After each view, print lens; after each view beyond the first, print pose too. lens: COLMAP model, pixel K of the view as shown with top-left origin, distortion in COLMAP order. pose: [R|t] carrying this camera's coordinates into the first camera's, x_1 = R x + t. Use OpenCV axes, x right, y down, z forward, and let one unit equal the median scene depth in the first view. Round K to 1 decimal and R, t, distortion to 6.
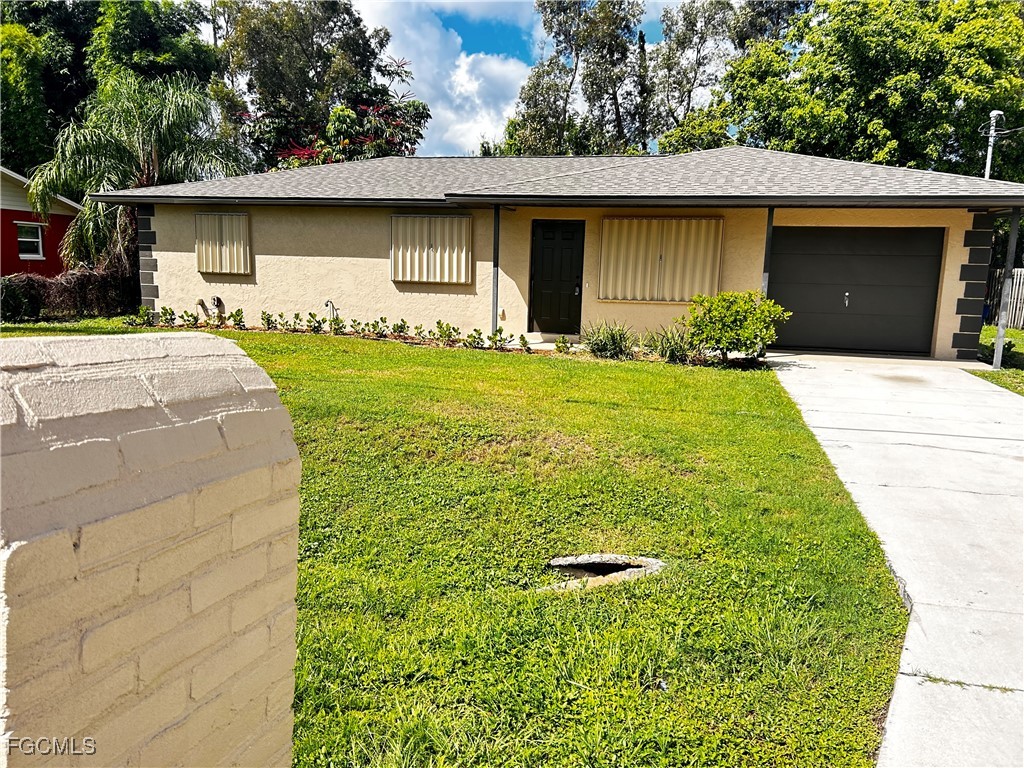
lens RADIAL K [[765.6, 0, 512.0], [0, 765.6, 384.0], [0, 0, 1]] dist [0.052544, -0.056770]
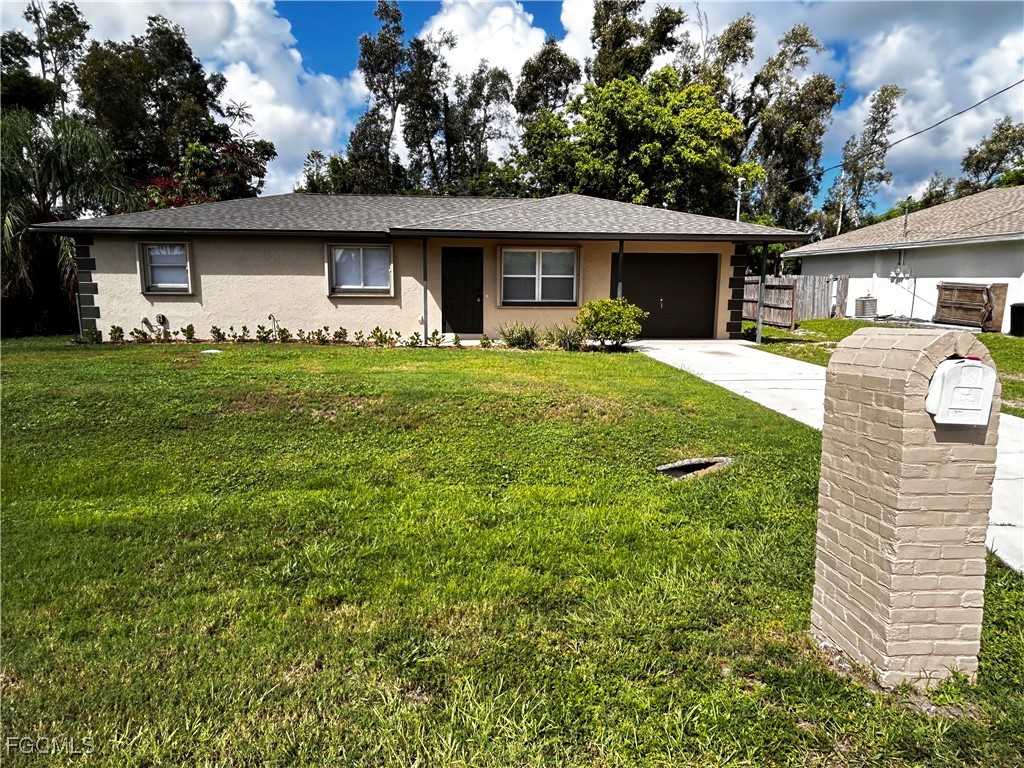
lens RADIAL K [[632.4, 0, 512.0], [0, 632.4, 384.0], [0, 0, 1]] dist [-0.003035, -0.000939]
pose [[0.950918, -0.067495, 0.301992, -0.135487], [0.062864, 0.997708, 0.025039, -0.000780], [-0.302989, -0.004826, 0.952982, -0.042696]]
